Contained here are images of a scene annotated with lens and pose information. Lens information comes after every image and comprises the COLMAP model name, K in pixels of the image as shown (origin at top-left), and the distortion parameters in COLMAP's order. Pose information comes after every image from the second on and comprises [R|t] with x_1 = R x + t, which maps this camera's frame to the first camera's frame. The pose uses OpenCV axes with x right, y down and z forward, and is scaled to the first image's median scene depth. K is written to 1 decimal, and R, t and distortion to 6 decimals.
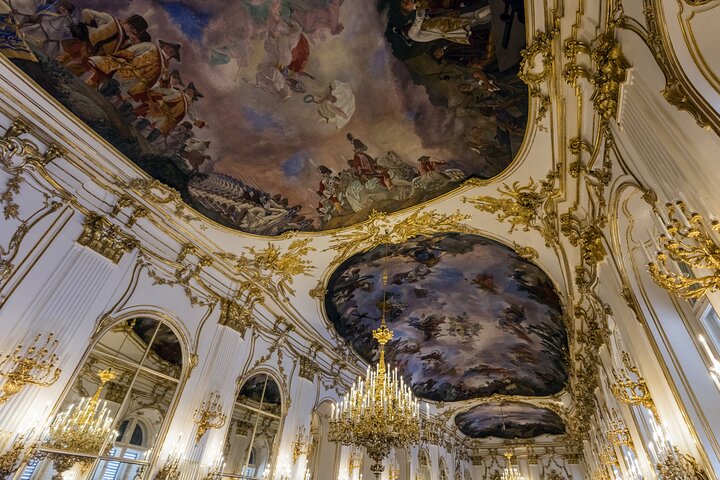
lens RADIAL K [[348.5, 0, 400.9], [0, 348.5, 240.6], [0, 0, 1]] dist [0.000778, -0.000178]
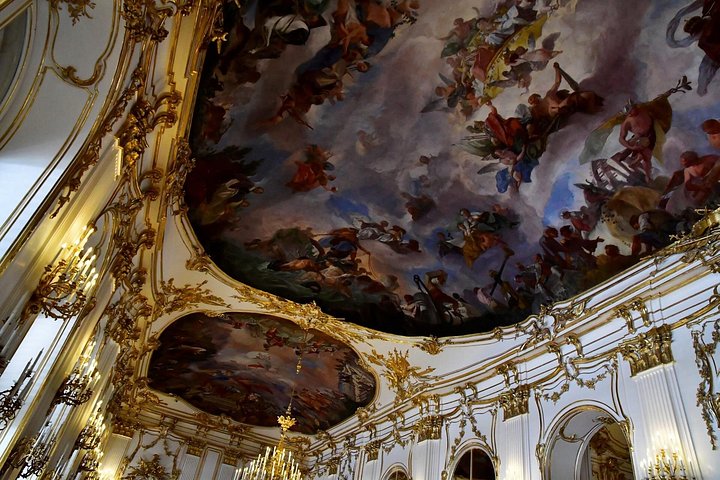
lens RADIAL K [[506.5, 0, 360.0], [0, 506.5, 240.0], [0, 0, 1]] dist [-0.060183, 0.002560]
pose [[-0.691388, -0.528899, -0.492187, 0.586083], [0.311986, 0.395891, -0.863675, 0.995180], [0.651650, -0.750690, -0.108705, 1.156984]]
